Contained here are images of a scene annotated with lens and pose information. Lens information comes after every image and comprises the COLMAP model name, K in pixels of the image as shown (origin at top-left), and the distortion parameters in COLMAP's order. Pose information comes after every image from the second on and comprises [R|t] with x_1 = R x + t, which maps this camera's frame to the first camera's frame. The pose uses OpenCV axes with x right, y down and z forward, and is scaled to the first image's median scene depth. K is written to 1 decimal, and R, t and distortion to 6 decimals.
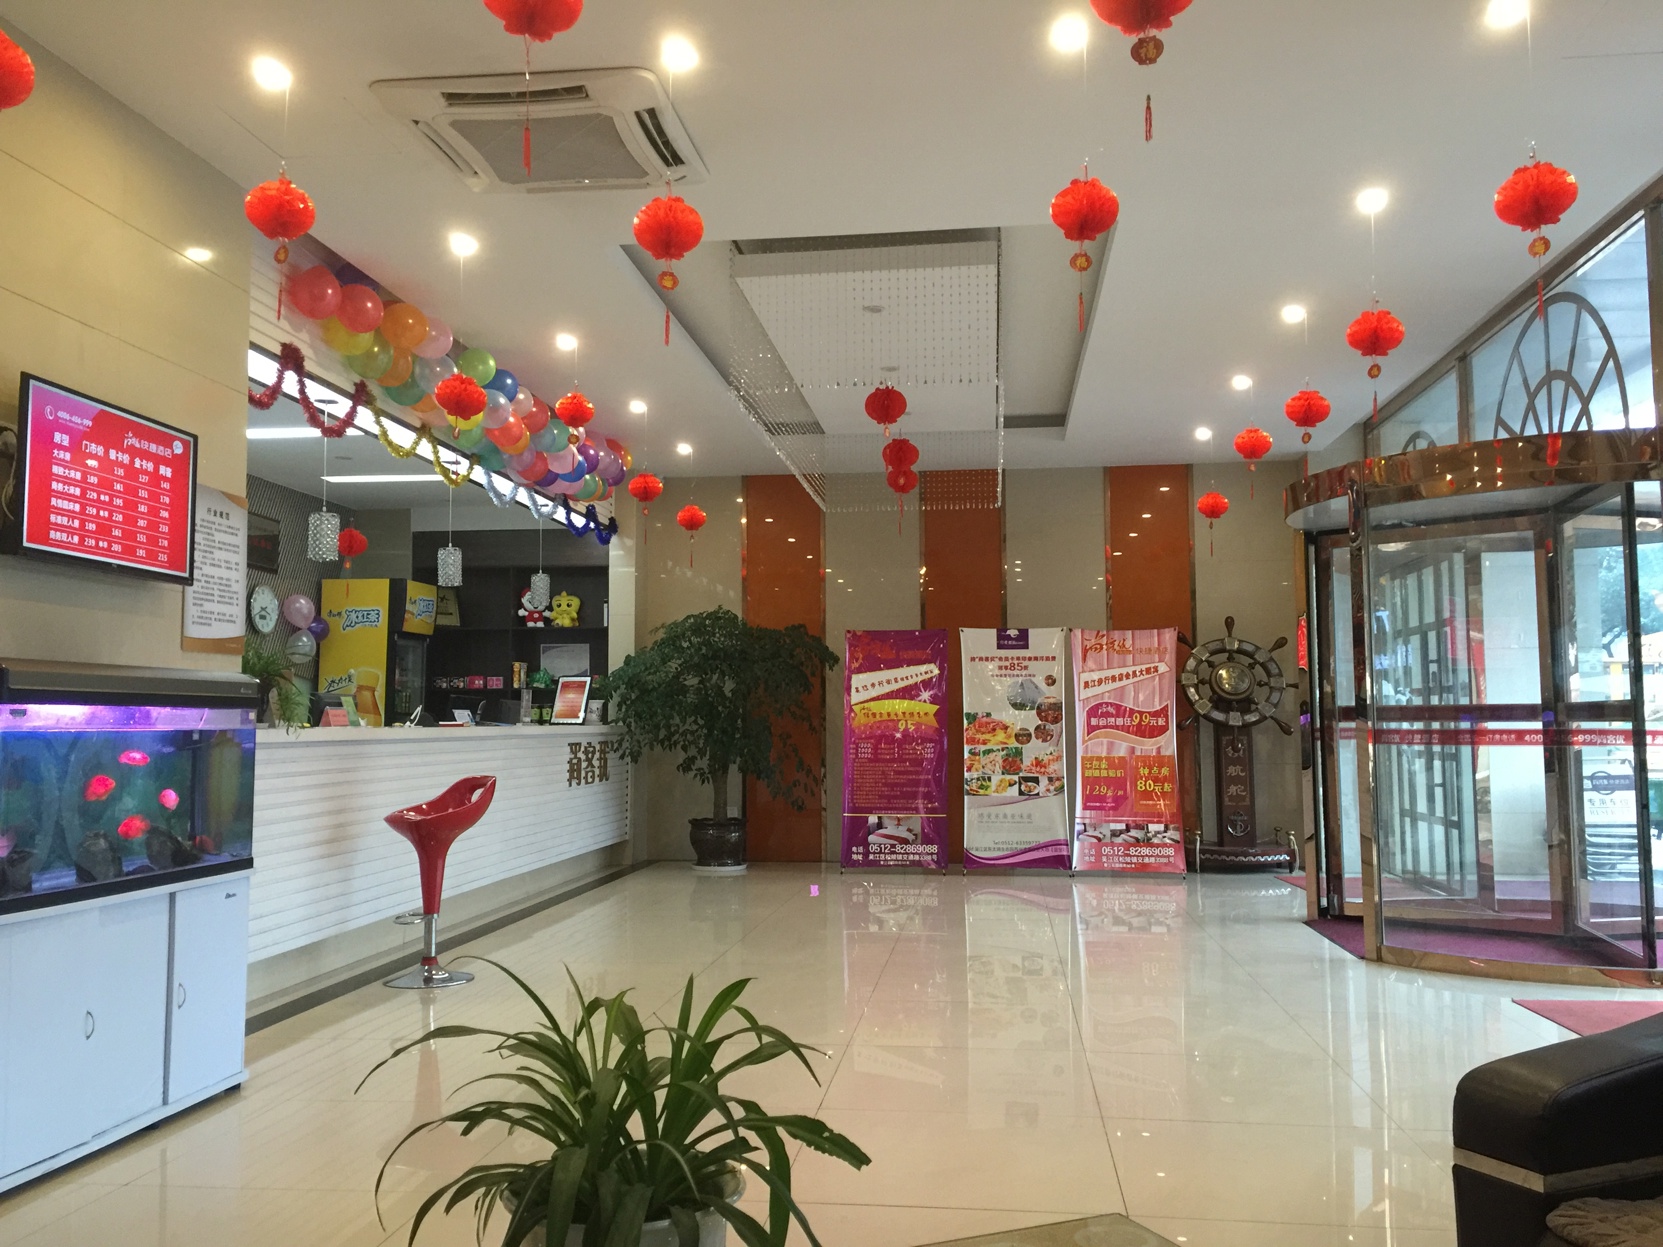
lens RADIAL K [[1407.8, 0, 832.6], [0, 1407.8, 600.3], [0, 0, 1]] dist [0.114733, -0.154432]
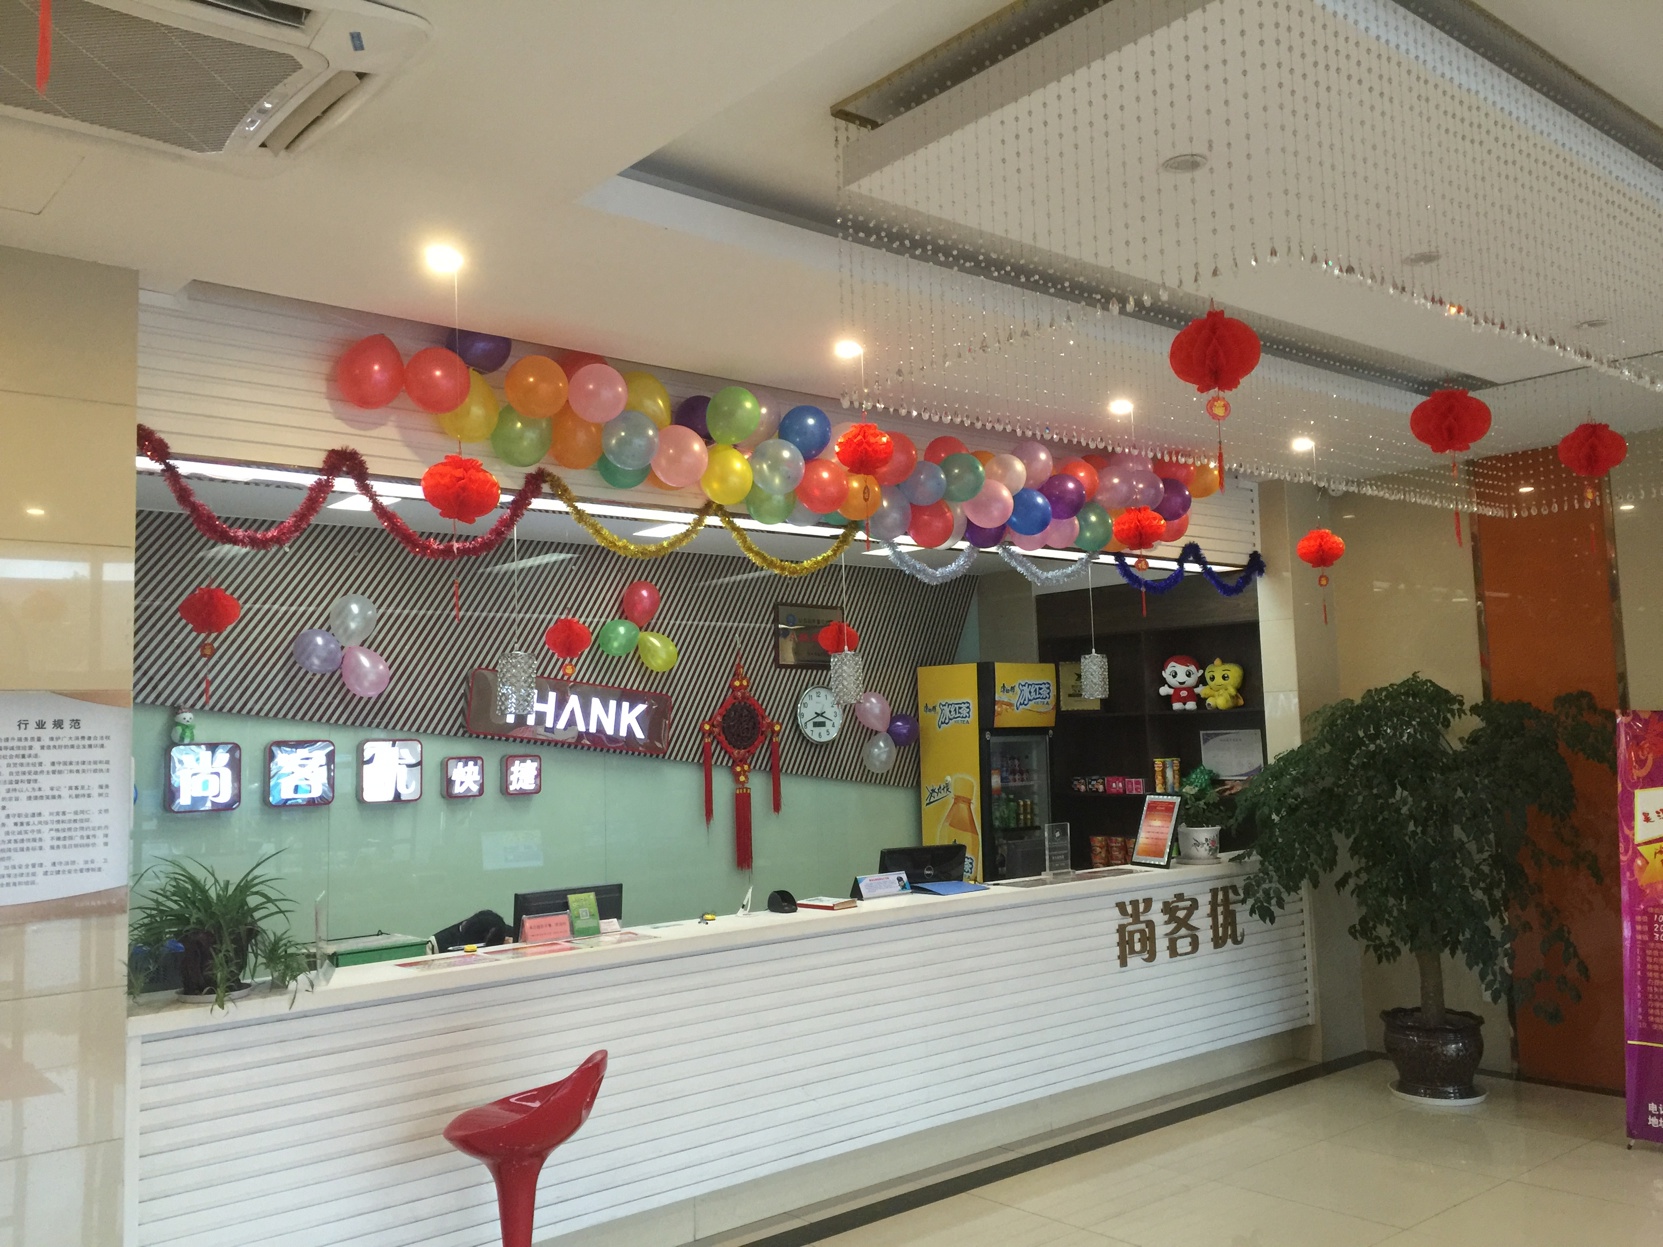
lens RADIAL K [[1407.8, 0, 832.6], [0, 1407.8, 600.3], [0, 0, 1]] dist [0.114733, -0.154432]
pose [[0.733768, -0.085538, -0.673994, 0.176555], [0.086007, 0.995756, -0.032739, -0.032516], [0.673935, -0.033945, 0.738011, 0.367061]]
